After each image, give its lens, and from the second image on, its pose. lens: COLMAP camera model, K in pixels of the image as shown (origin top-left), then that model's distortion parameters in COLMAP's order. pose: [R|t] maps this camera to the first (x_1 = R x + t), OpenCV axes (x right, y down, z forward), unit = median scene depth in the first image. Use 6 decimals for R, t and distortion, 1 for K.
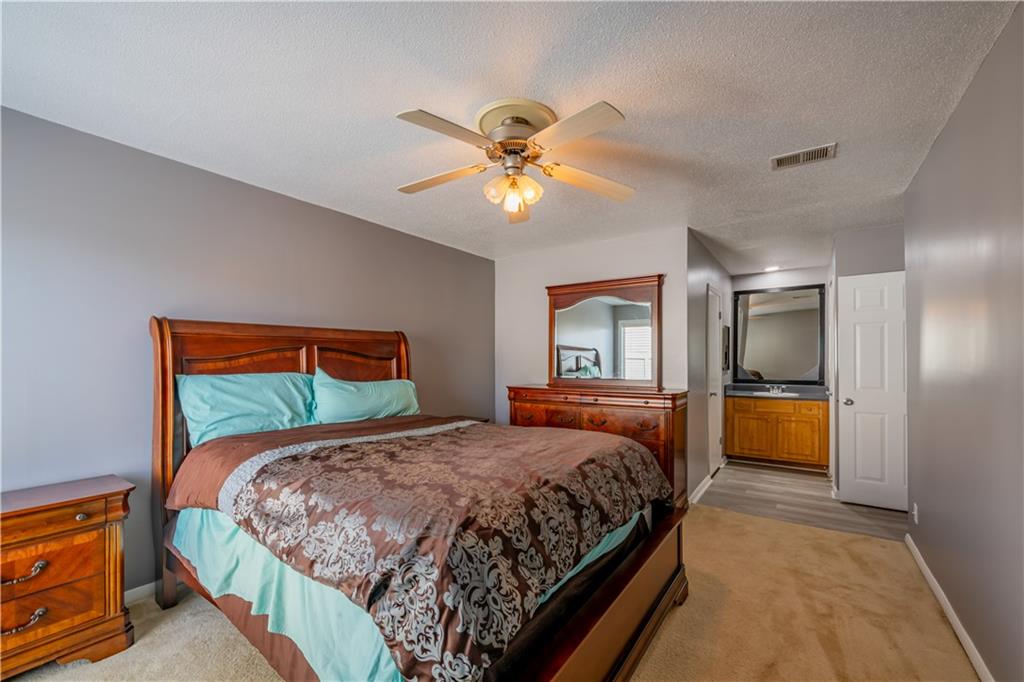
lens RADIAL K [[406.6, 0, 518.4], [0, 406.6, 354.5], [0, 0, 1]] dist [0.001109, -0.005905]
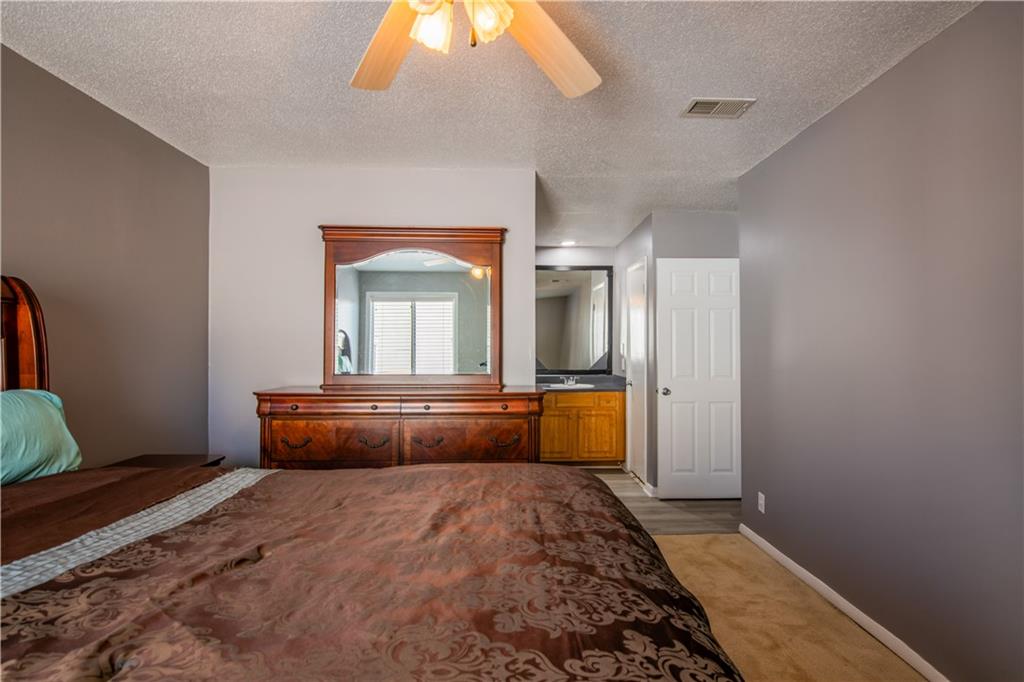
lens RADIAL K [[513.5, 0, 512.0], [0, 513.5, 341.0], [0, 0, 1]] dist [-0.001058, 0.000269]
pose [[0.809525, 0.009834, 0.587003, -0.148491], [-0.010982, 0.999938, -0.001606, 0.004310], [-0.586983, -0.005146, 0.809583, 0.208781]]
